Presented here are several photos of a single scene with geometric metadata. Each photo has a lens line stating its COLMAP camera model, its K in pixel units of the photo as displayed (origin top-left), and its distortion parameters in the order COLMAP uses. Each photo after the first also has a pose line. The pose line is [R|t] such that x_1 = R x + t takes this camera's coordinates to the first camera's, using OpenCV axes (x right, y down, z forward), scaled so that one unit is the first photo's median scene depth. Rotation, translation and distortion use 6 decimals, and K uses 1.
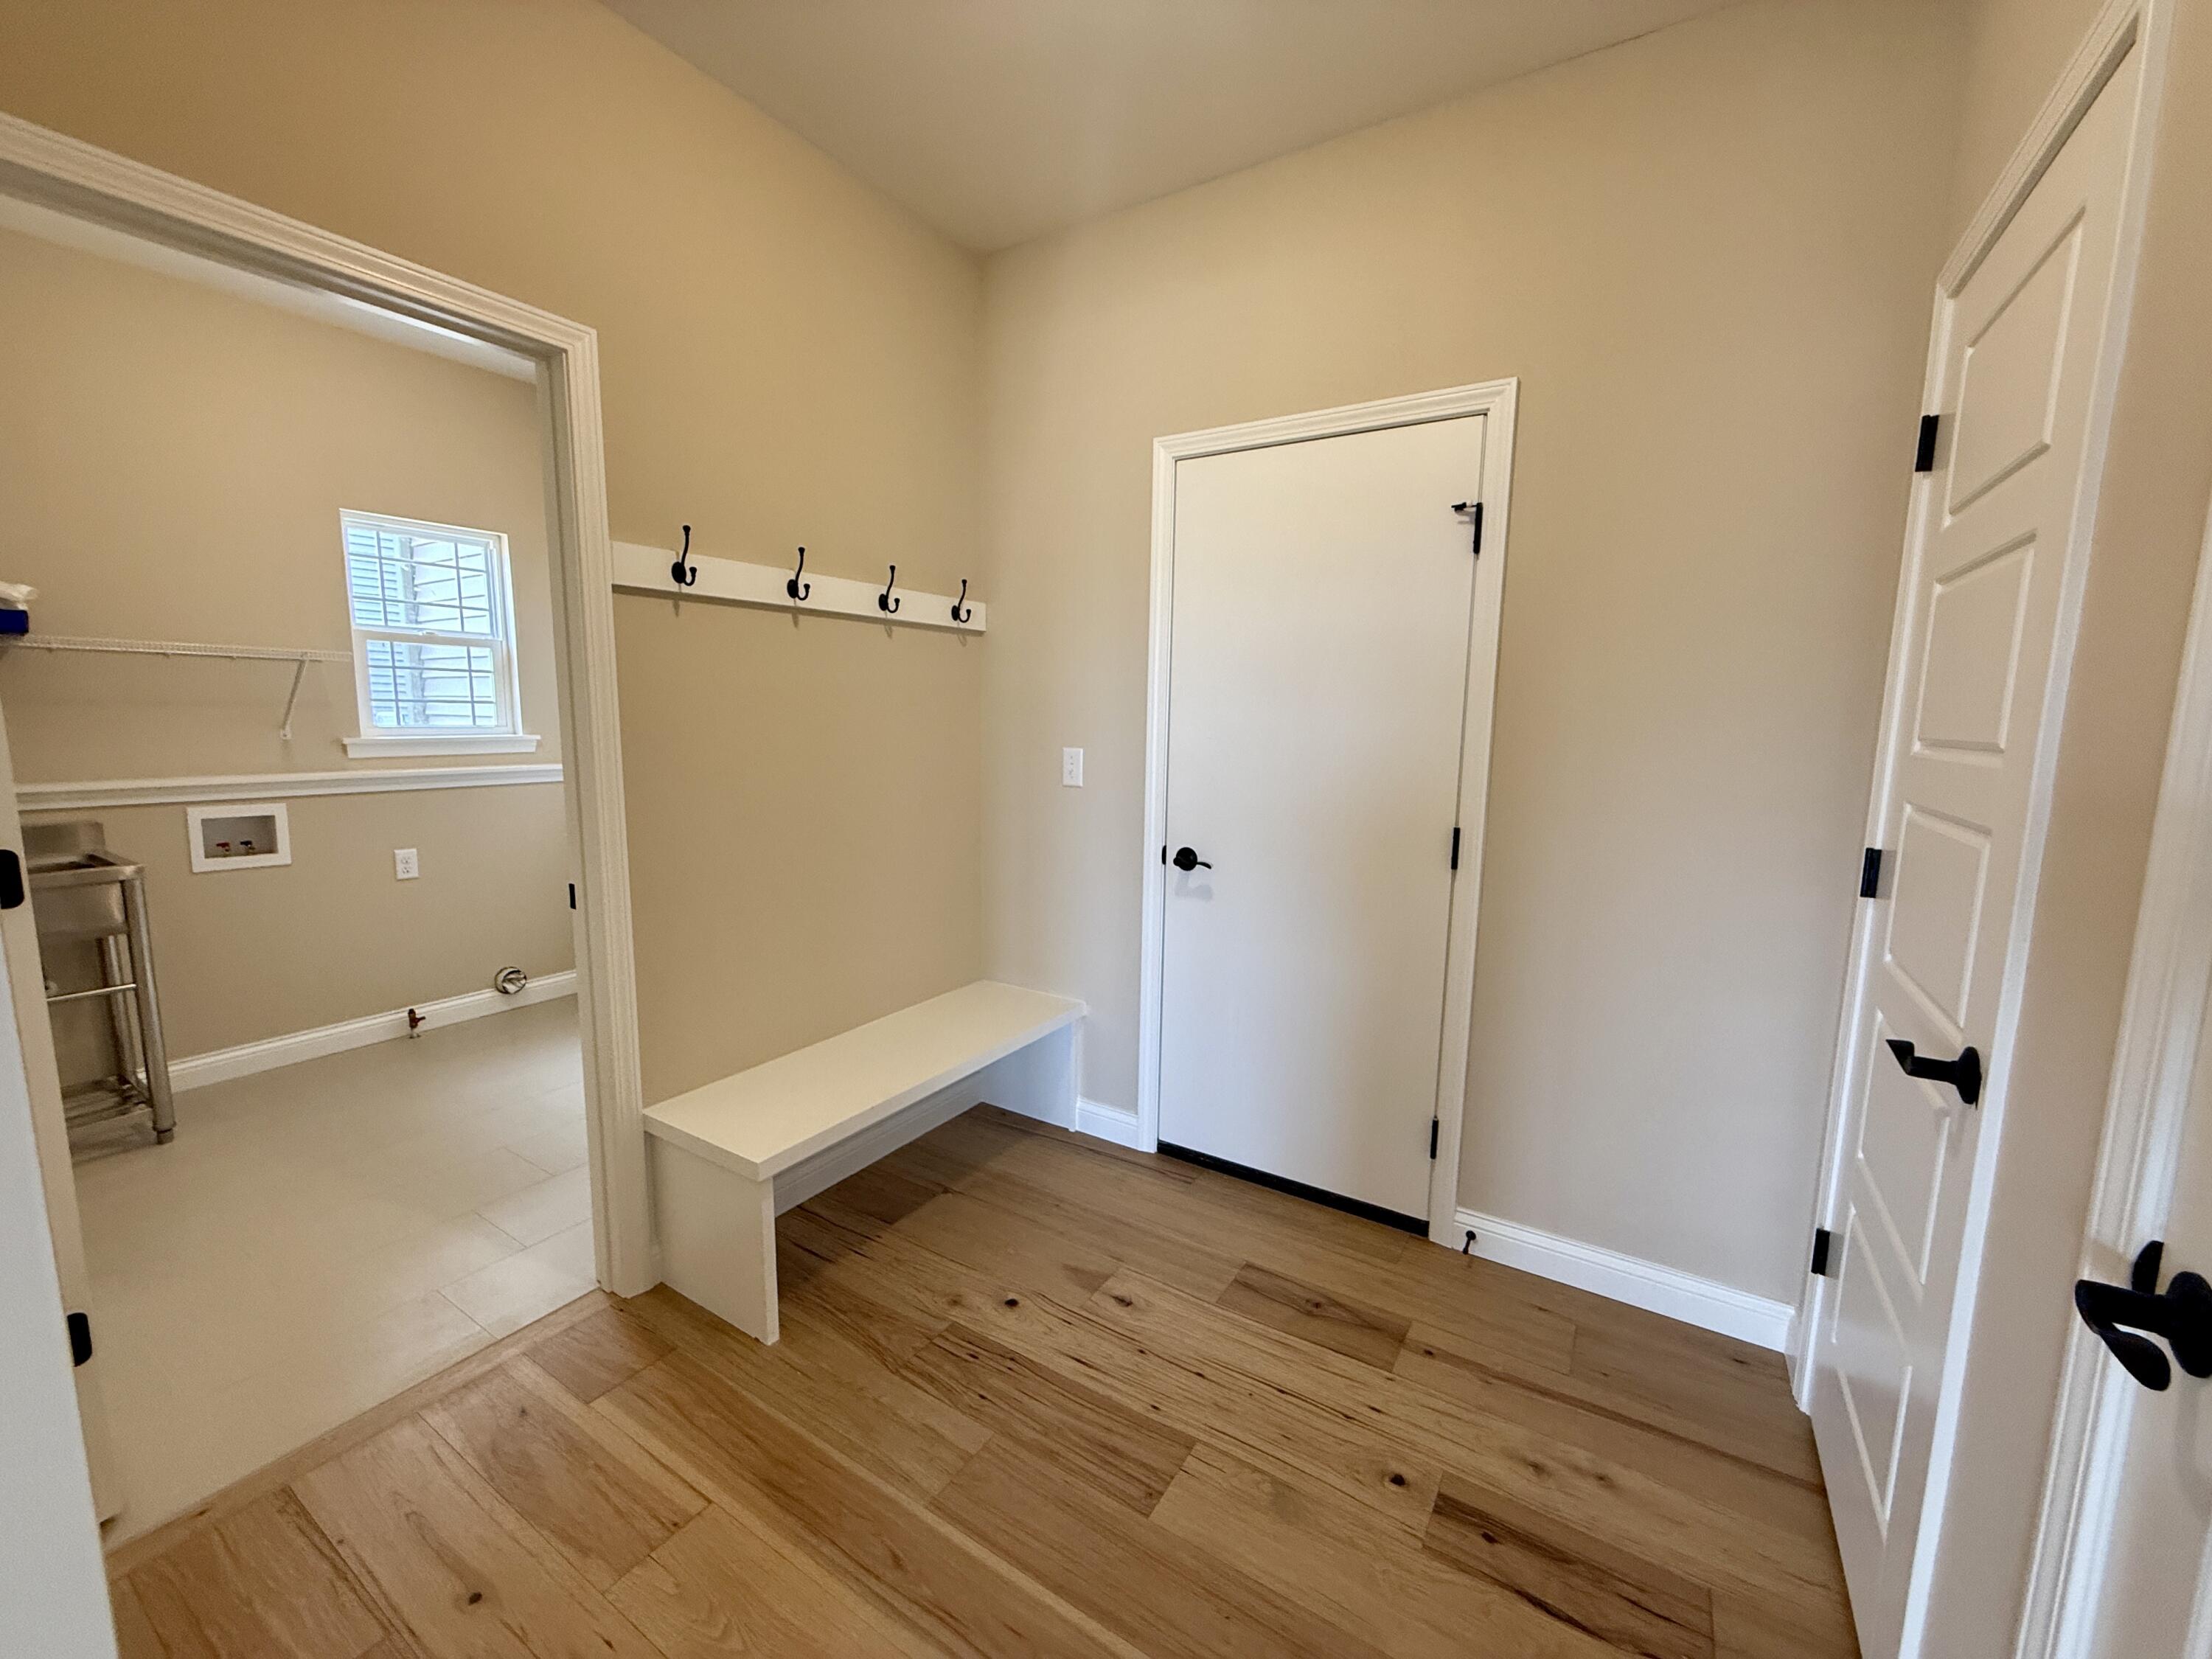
lens RADIAL K [[882.3, 0, 1102.7], [0, 882.3, 838.0], [0, 0, 1]] dist [0.000827, -0.000754]
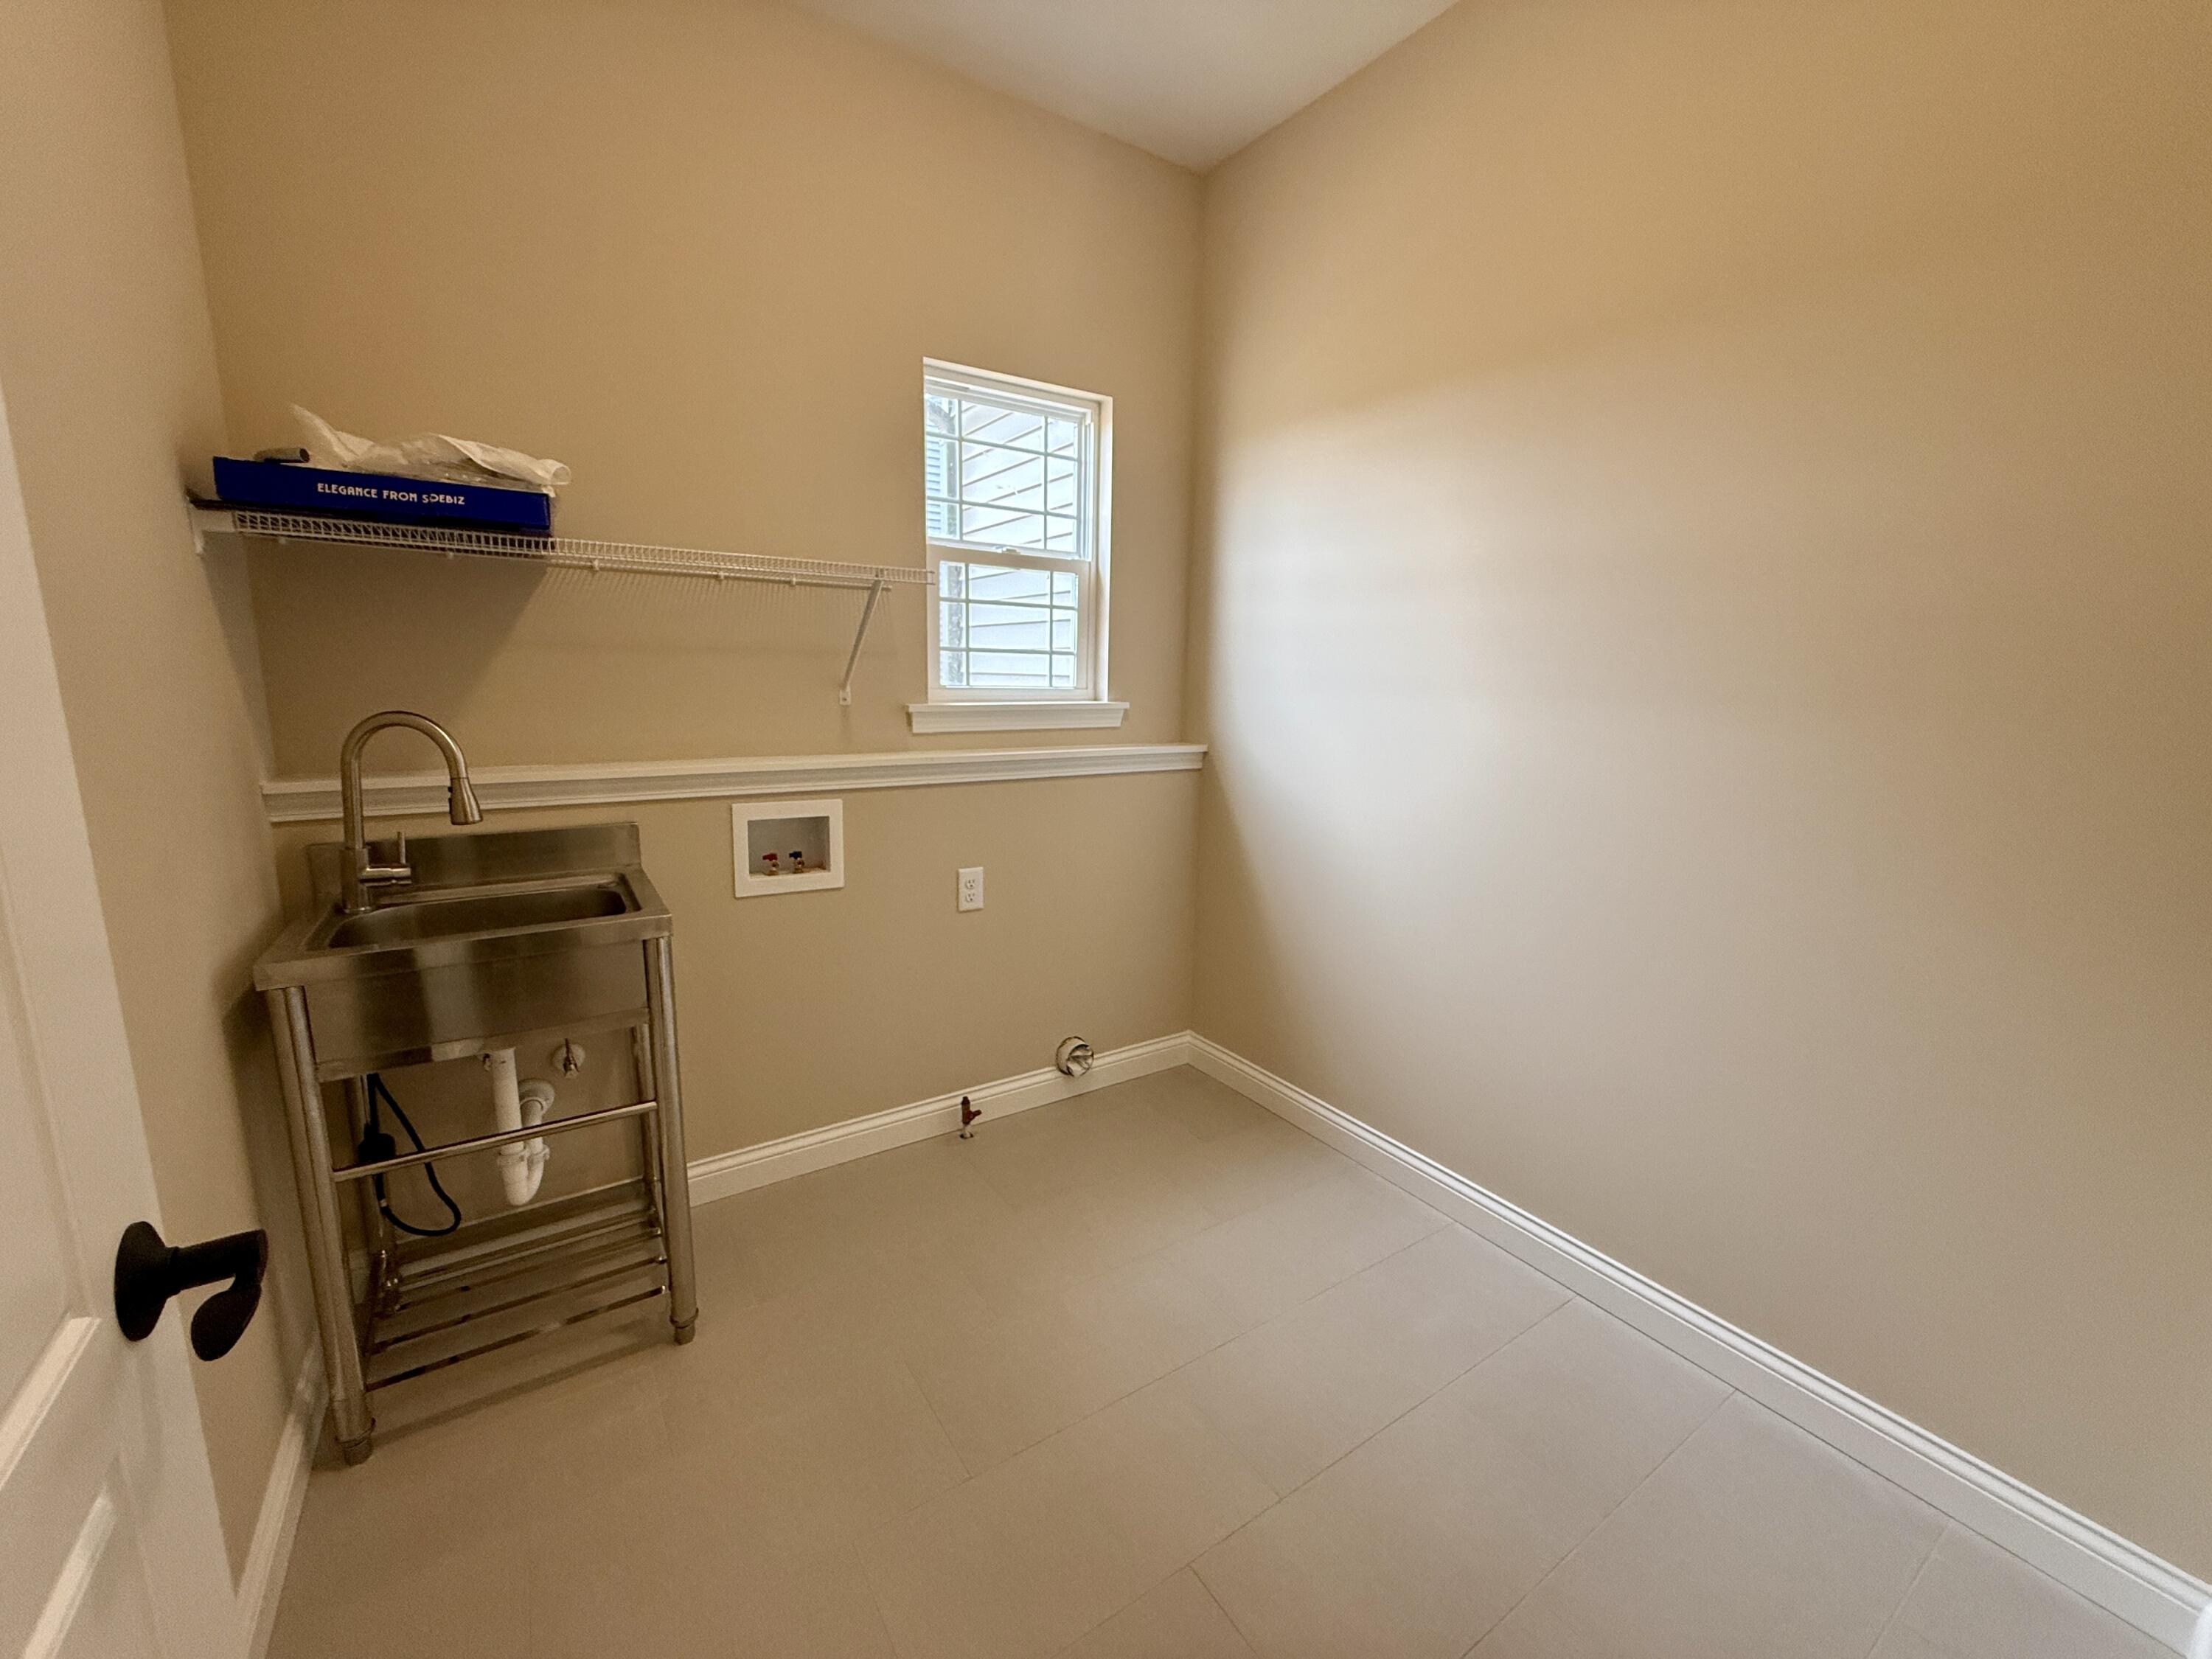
lens RADIAL K [[882.3, 0, 1111.1], [0, 882.3, 836.3], [0, 0, 1]] dist [0.000827, -0.000754]
pose [[0.917363, 0.075220, -0.390880, -0.455968], [-0.061286, 0.996964, 0.048022, -0.055069], [0.393306, -0.020099, 0.919188, 0.443565]]
